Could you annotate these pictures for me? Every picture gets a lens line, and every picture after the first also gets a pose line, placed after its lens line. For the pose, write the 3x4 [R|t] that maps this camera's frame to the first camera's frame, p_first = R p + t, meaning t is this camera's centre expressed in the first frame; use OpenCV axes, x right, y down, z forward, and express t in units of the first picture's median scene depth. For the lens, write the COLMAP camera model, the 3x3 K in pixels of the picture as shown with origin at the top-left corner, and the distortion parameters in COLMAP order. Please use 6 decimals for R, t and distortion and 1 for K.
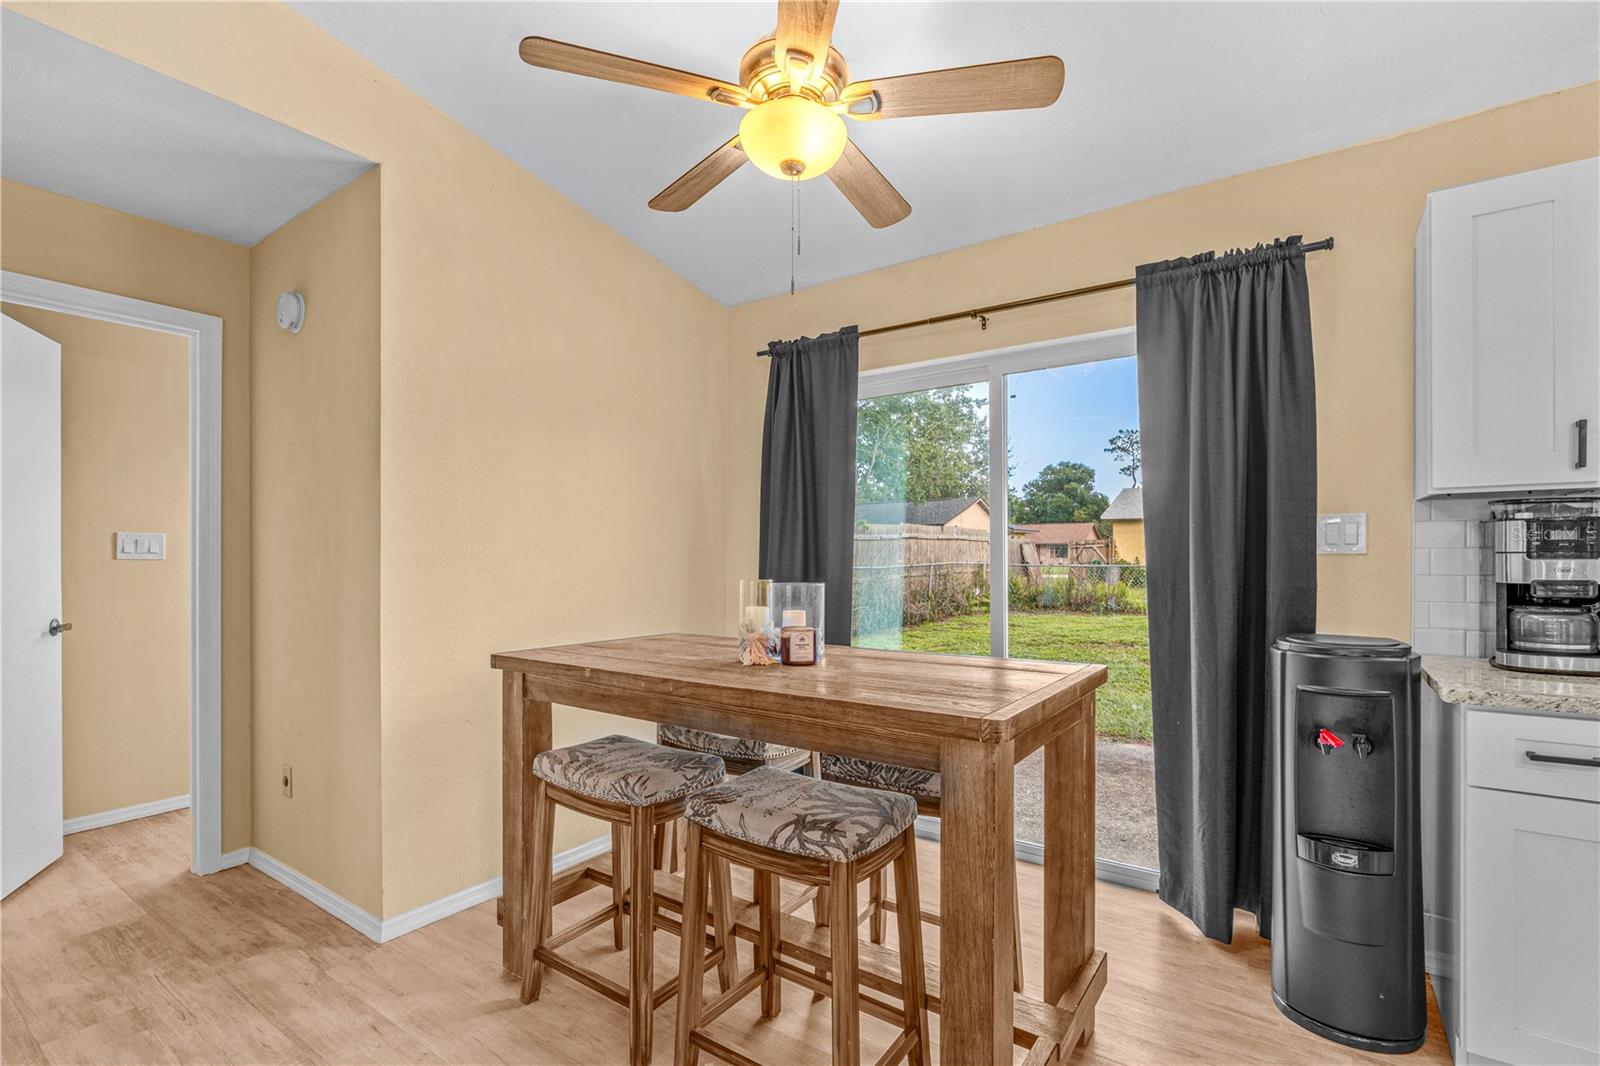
lens RADIAL K [[724.6, 0, 806.1], [0, 724.6, 552.7], [0, 0, 1]] dist [-0.003174, 0.000539]
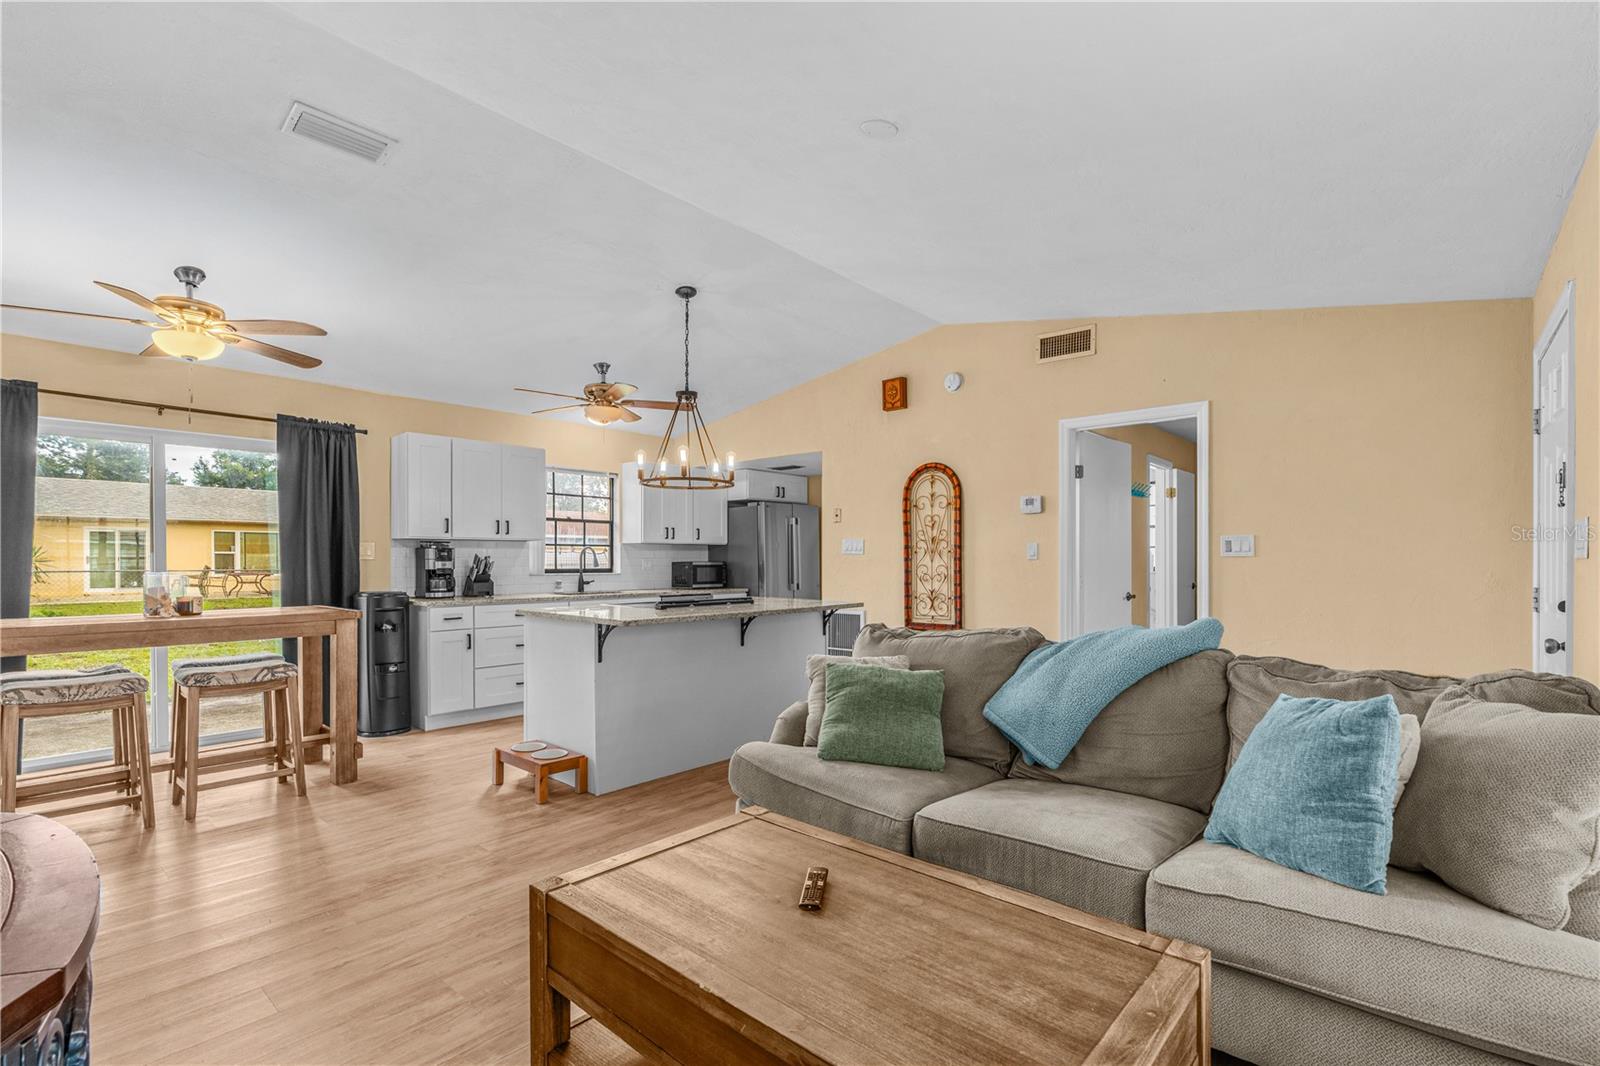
lens RADIAL K [[734.9, 0, 804.6], [0, 734.9, 566.0], [0, 0, 1]] dist [0.003444, 0.001006]
pose [[0.113506, -0.004438, 0.993527, -1.779840], [-0.001819, 0.999987, 0.004675, 0.009641], [-0.993536, -0.002338, 0.113496, -0.848257]]
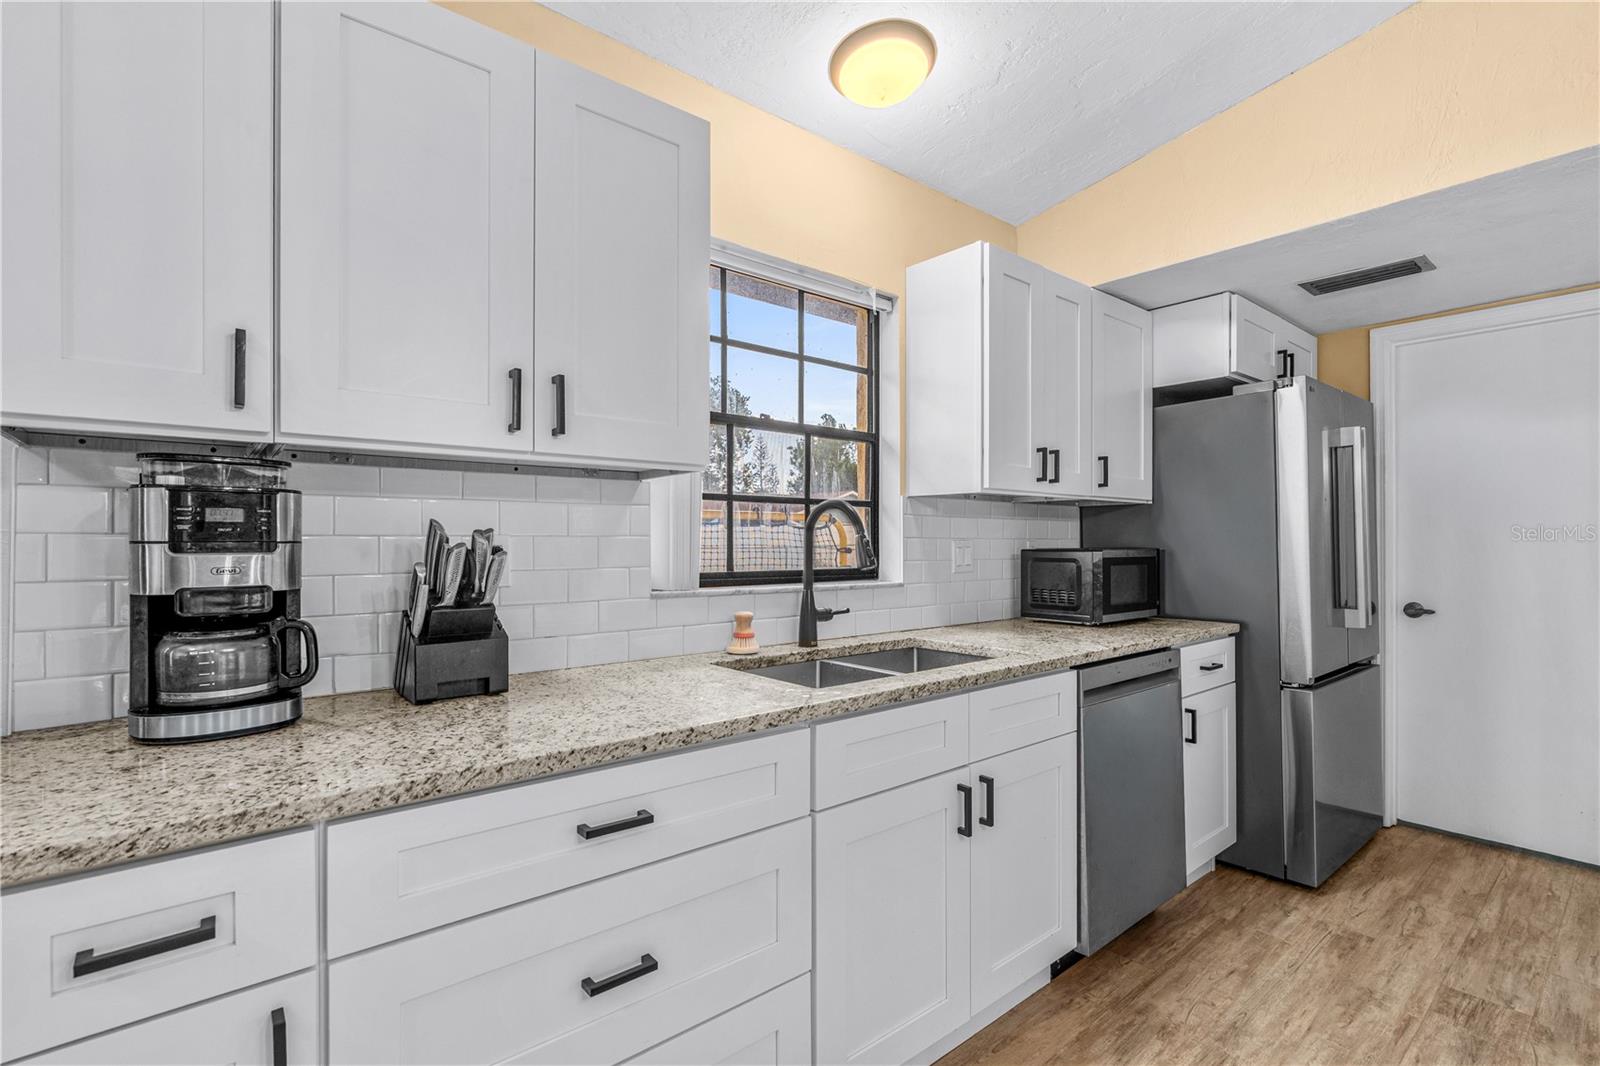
lens RADIAL K [[734.4, 0, 810.8], [0, 734.4, 542.7], [0, 0, 1]] dist [-0.001908, 0.000220]
pose [[0.260403, 0.003452, 0.965494, 0.523232], [-0.002512, 0.999993, -0.002898, 0.000184], [-0.965497, -0.001670, 0.260410, 0.320127]]
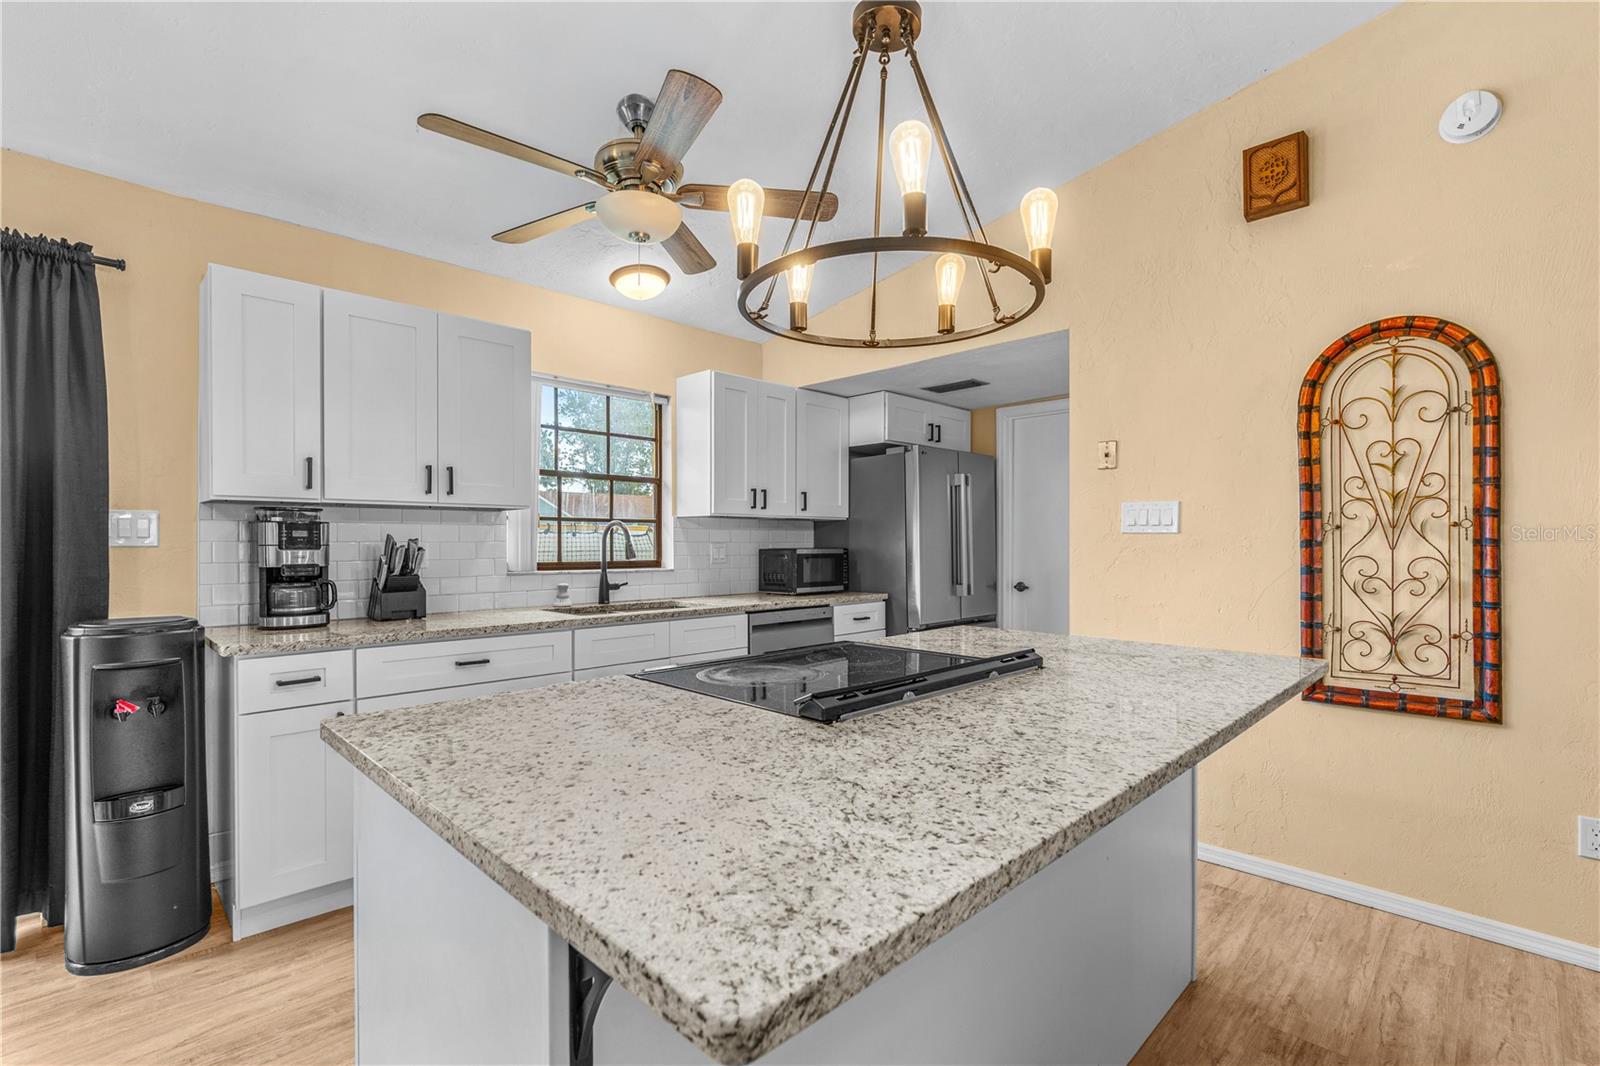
lens RADIAL K [[724.6, 0, 806.1], [0, 724.6, 552.7], [0, 0, 1]] dist [-0.003174, 0.000539]
pose [[0.172840, -0.006797, 0.984926, -0.205249], [-0.000320, 0.999976, 0.006957, 0.003913], [-0.984950, -0.001518, 0.172834, -0.245431]]
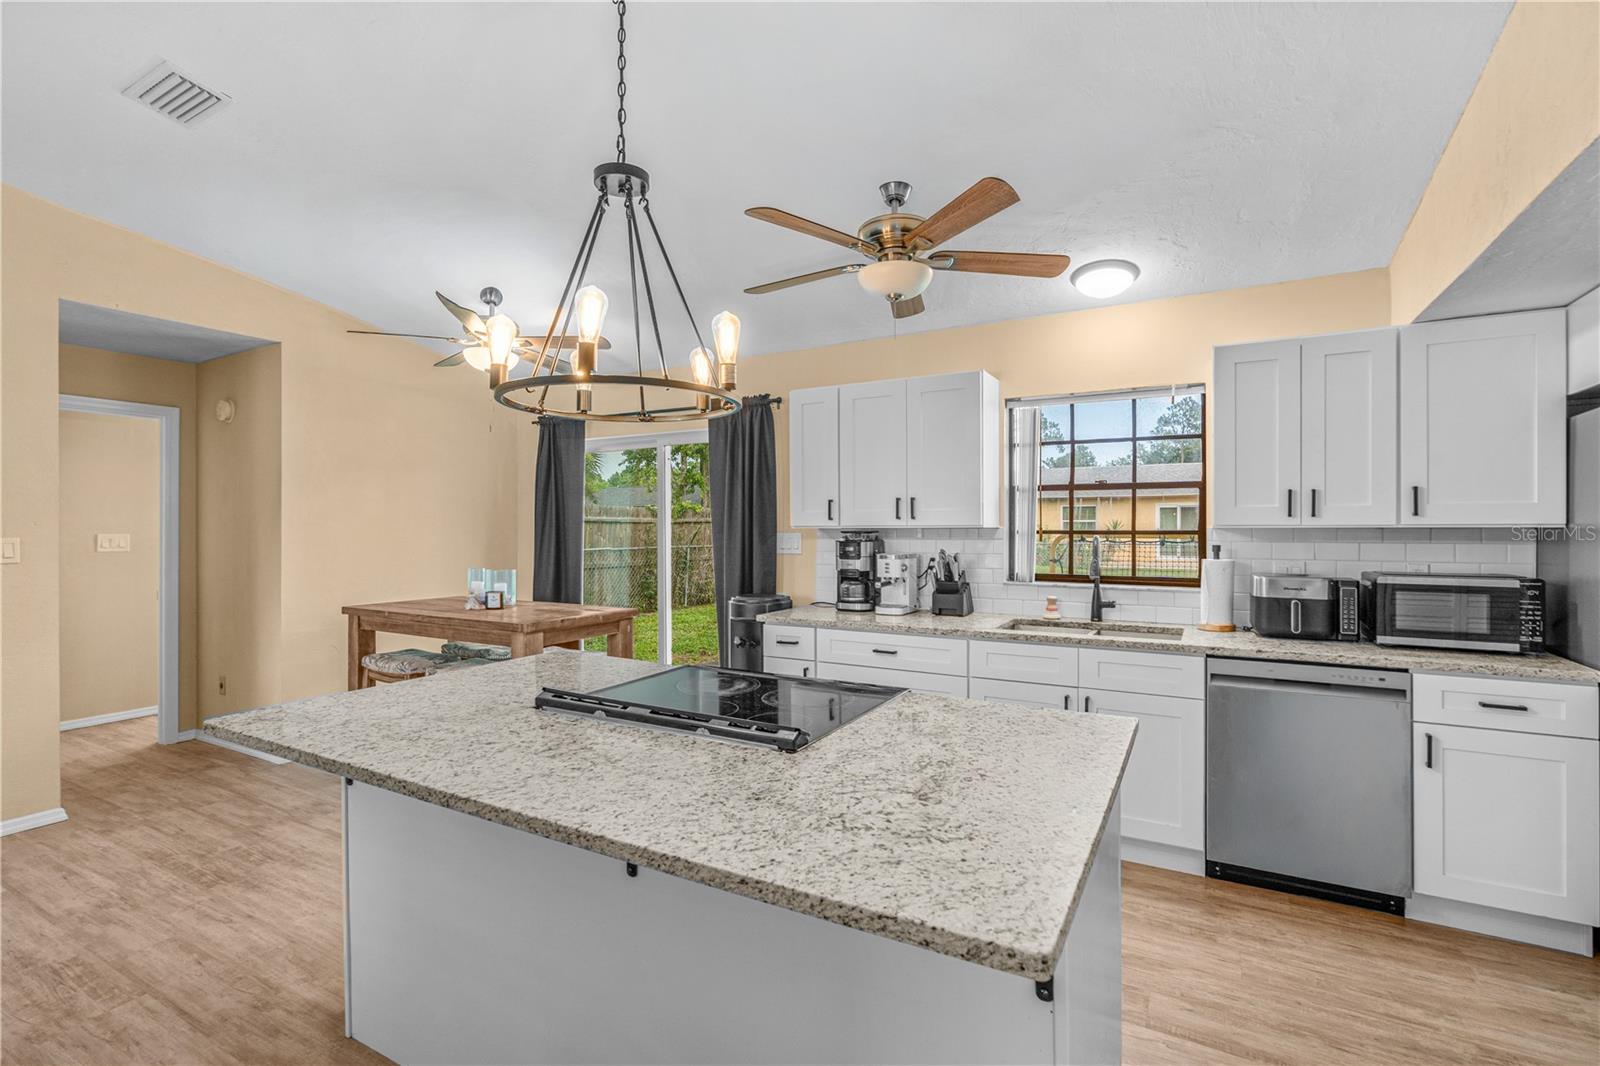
lens RADIAL K [[728.7, 0, 807.1], [0, 728.7, 529.9], [0, 0, 1]] dist [-0.002012, 0.000340]
pose [[0.995825, 0.002480, 0.091246, 0.689782], [-0.002989, 0.999981, 0.005445, -0.086692], [-0.091231, -0.005695, 0.995813, -1.155574]]
